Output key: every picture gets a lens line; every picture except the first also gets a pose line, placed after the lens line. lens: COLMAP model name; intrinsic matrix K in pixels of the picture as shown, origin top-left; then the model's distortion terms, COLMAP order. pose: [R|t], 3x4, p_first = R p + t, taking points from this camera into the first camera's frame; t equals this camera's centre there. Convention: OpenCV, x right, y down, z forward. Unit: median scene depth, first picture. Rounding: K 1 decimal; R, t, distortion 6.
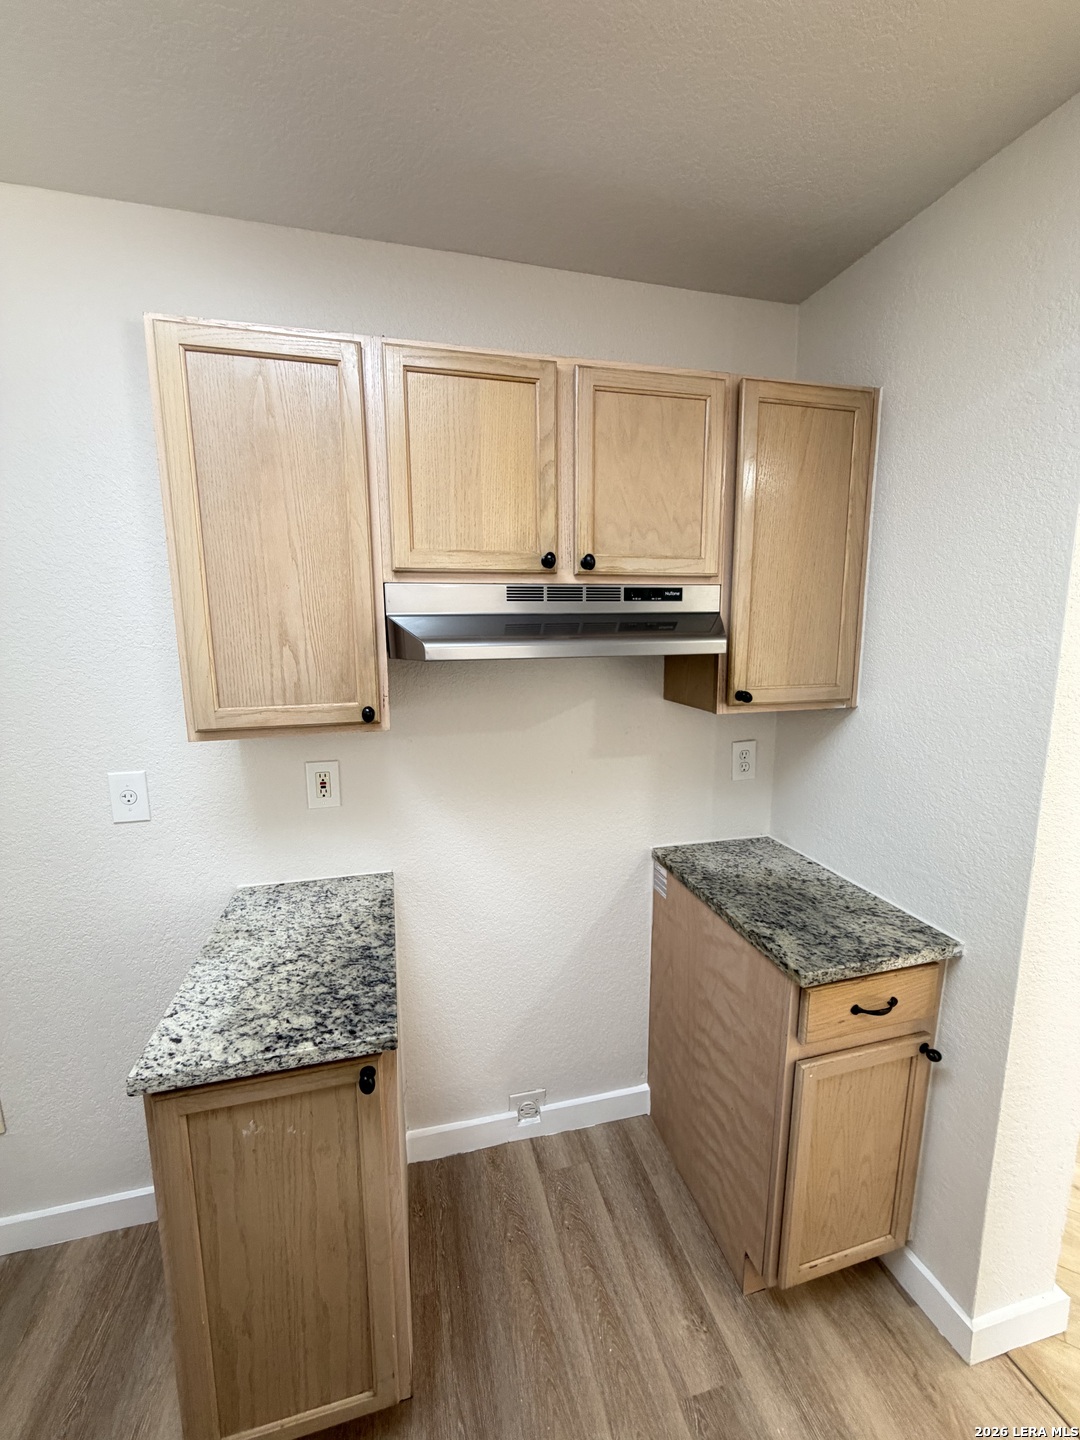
lens RADIAL K [[570.5, 0, 540.5], [0, 570.5, 717.9], [0, 0, 1]] dist [-0.000009, 0.000222]
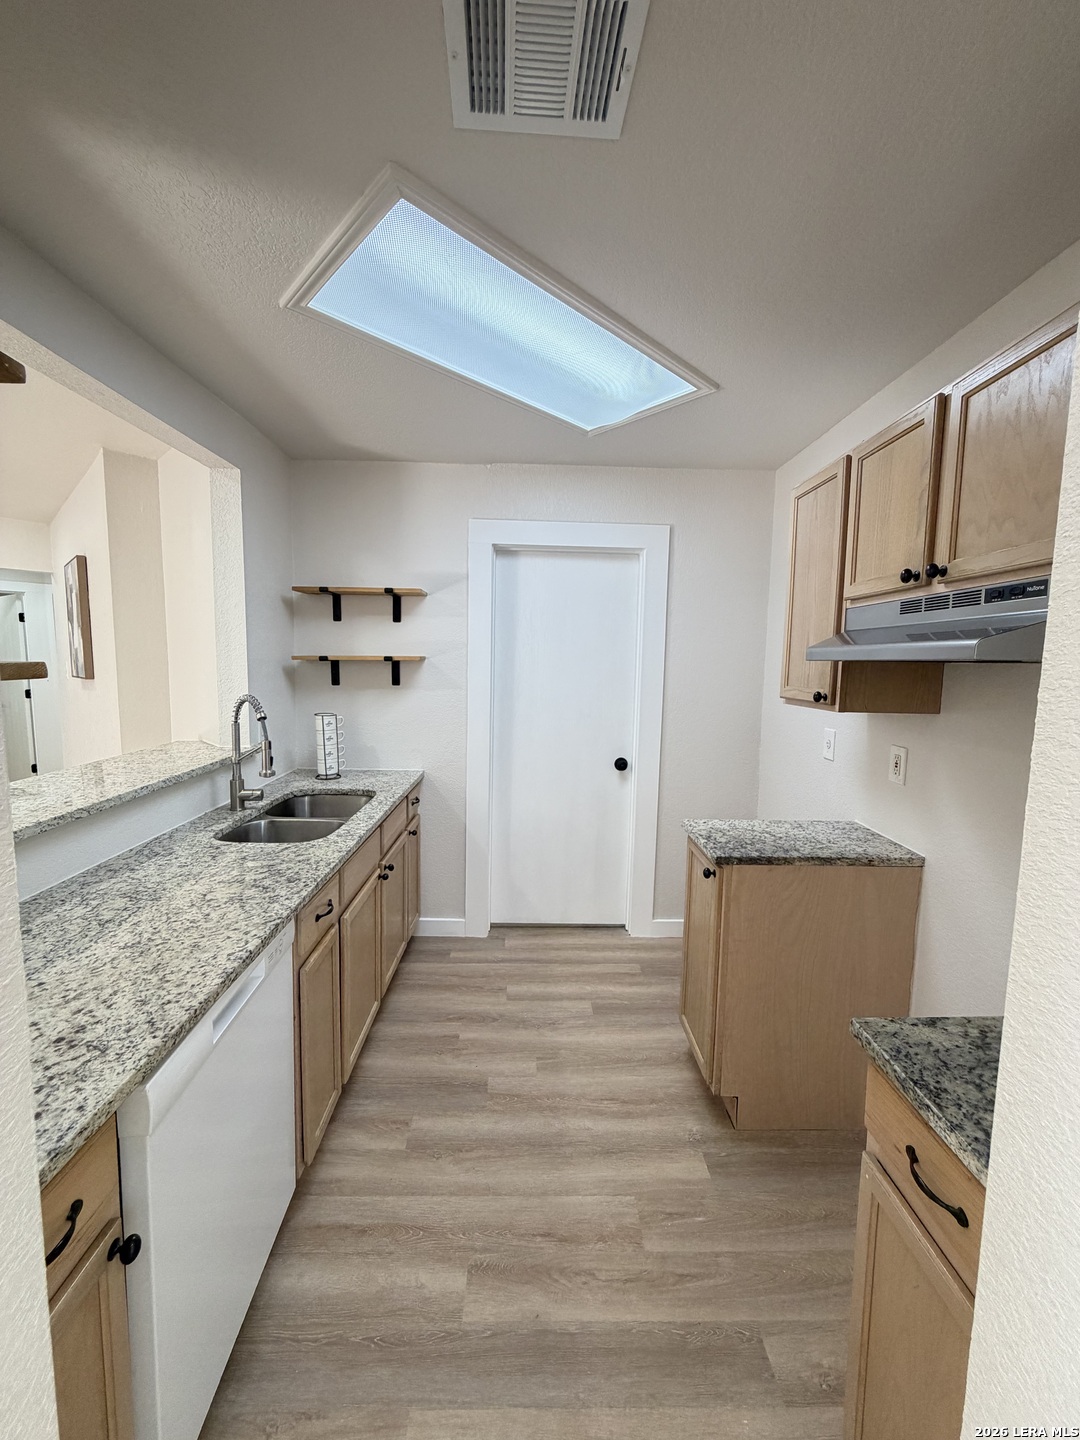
lens RADIAL K [[570.5, 0, 535.2], [0, 570.5, 717.5], [0, 0, 1]] dist [-0.000009, 0.000222]
pose [[-0.239137, 0.100604, -0.965760, 1.257163], [-0.167433, 0.975447, 0.143072, -0.041267], [0.956441, 0.195914, -0.216421, 0.574605]]
